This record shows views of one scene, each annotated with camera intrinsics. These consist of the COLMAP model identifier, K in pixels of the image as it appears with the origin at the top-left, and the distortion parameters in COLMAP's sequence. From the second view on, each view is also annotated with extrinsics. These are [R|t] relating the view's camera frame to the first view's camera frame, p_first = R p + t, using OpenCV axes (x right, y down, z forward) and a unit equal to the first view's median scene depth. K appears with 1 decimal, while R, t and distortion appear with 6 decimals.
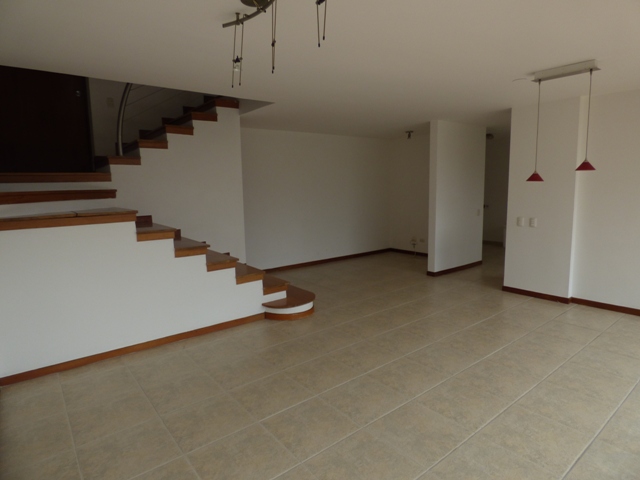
lens RADIAL K [[385.6, 0, 317.2], [0, 385.6, 243.8], [0, 0, 1]] dist [0.004401, -0.006711]
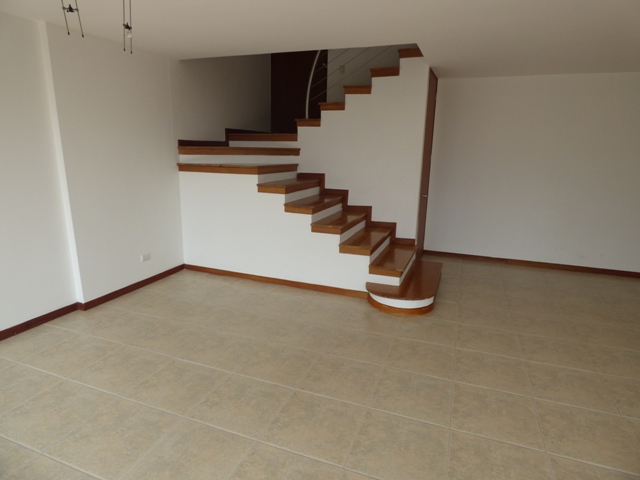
lens RADIAL K [[385.6, 0, 318.1], [0, 385.6, 236.5], [0, 0, 1]] dist [0.004401, -0.006711]
pose [[0.500334, 0.215677, -0.838540, 0.550456], [-0.159658, 0.974852, 0.155473, -0.071284], [0.850985, 0.056091, 0.522187, 0.455410]]
